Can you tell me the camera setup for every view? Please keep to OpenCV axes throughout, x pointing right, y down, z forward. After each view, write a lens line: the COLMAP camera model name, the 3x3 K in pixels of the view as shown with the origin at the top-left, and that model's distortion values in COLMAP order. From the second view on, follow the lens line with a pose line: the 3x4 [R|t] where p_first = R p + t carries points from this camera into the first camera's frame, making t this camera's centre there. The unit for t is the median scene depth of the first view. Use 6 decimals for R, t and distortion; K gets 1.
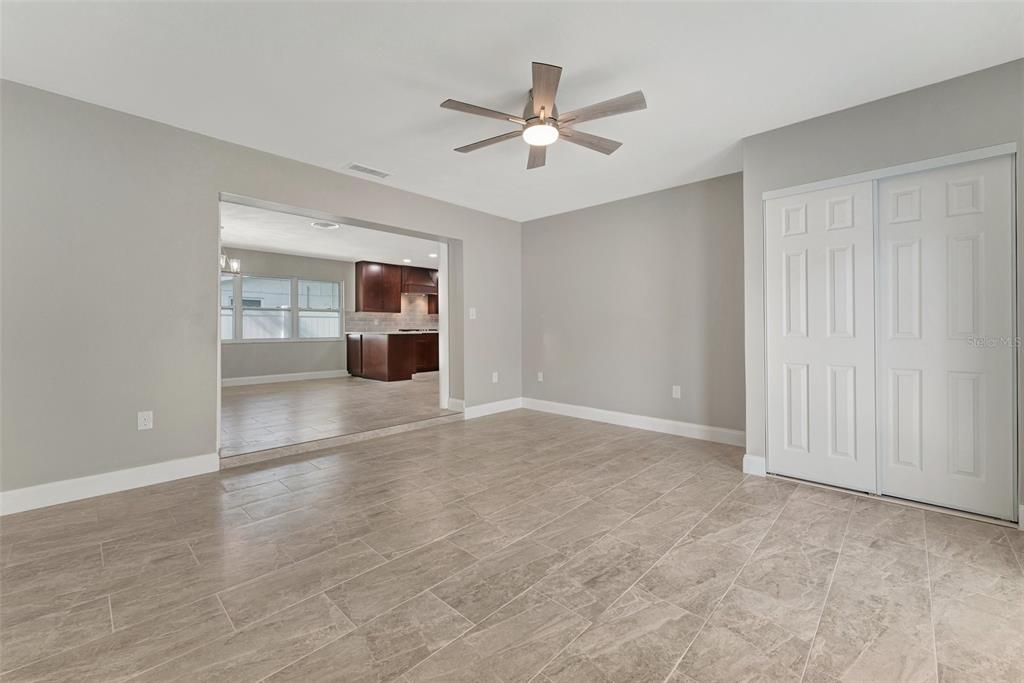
lens RADIAL K [[413.1, 0, 512.9], [0, 413.1, 325.8], [0, 0, 1]] dist [0.000024, 0.000022]
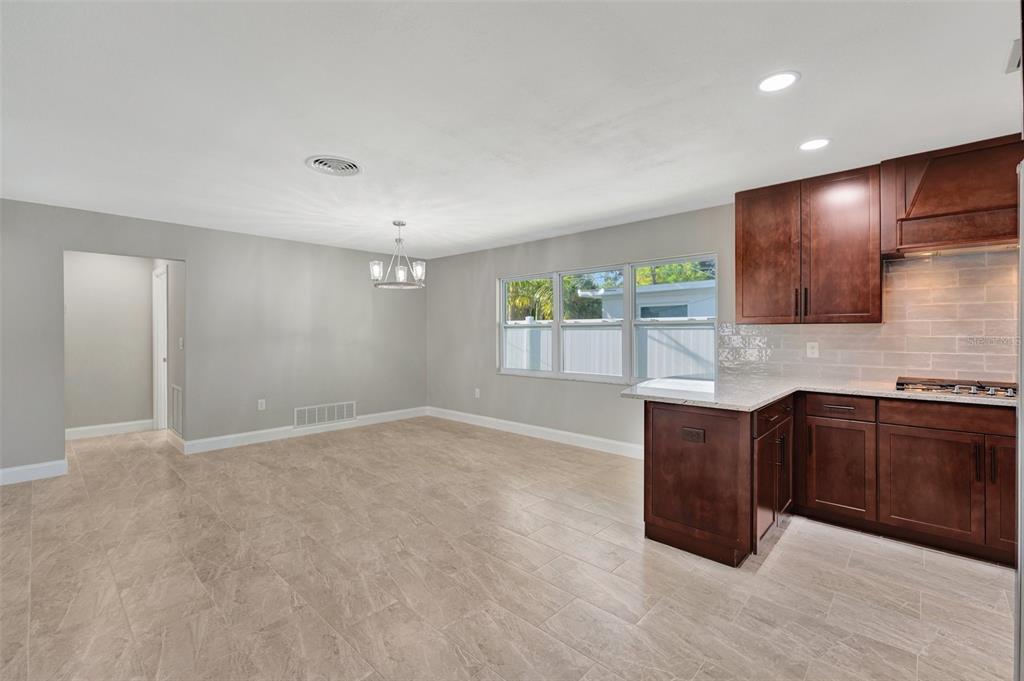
lens RADIAL K [[437.1, 0, 512.7], [0, 437.1, 331.4], [0, 0, 1]] dist [-0.002235, -0.000021]
pose [[0.020111, 0.002093, -0.999796, 0.041483], [0.009552, 0.999952, 0.002285, -0.029957], [0.999752, -0.009596, 0.020090, 0.759568]]
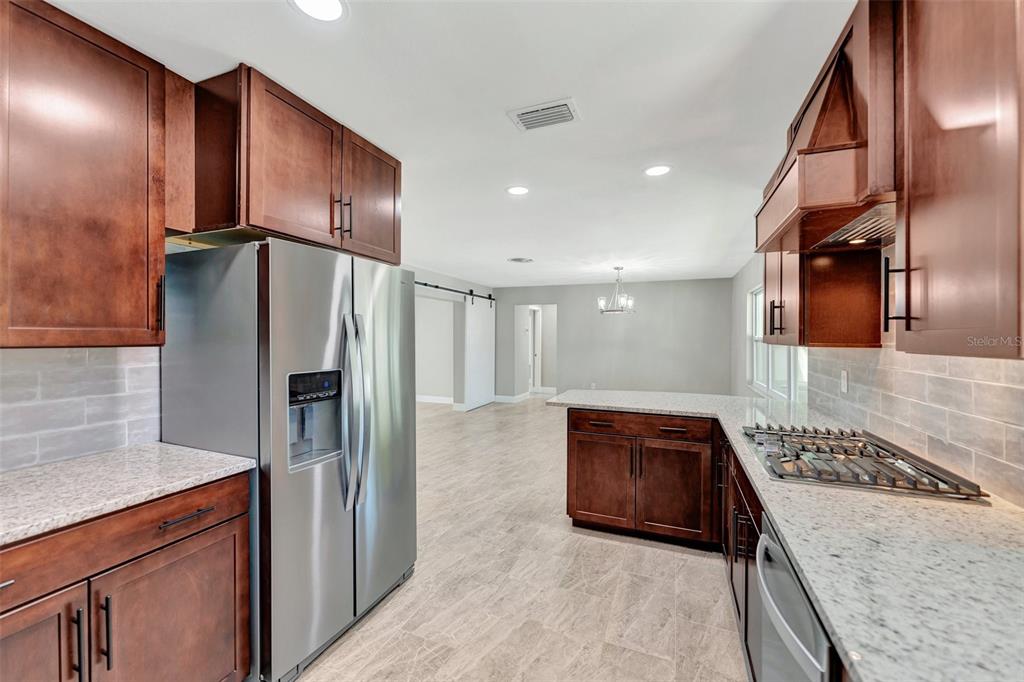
lens RADIAL K [[404.8, 0, 516.8], [0, 404.8, 337.9], [0, 0, 1]] dist [-0.001888, -0.000167]
pose [[-0.922784, -0.001078, -0.385315, -0.052023], [0.000336, 0.999993, -0.003603, -0.036725], [0.385317, -0.003454, -0.922778, 1.189795]]
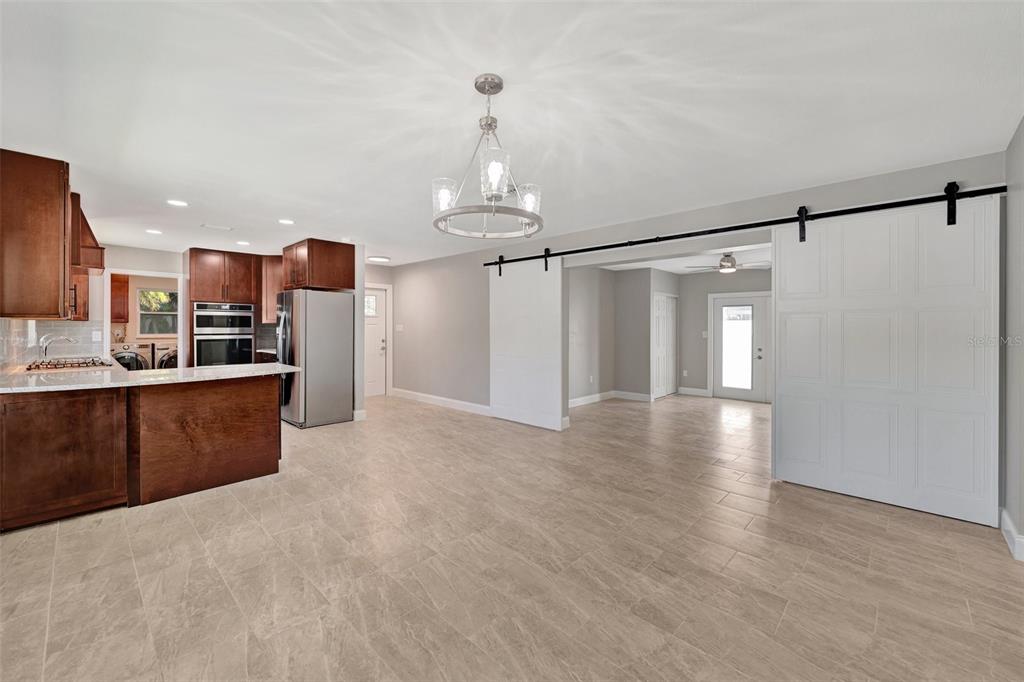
lens RADIAL K [[420.0, 0, 510.2], [0, 420.0, 328.1], [0, 0, 1]] dist [0.000266, -0.000068]
pose [[0.000834, -0.000511, 1.000000, -0.677846], [-0.009332, 0.999956, 0.000519, -0.028710], [-0.999956, -0.009333, 0.000829, 0.629051]]
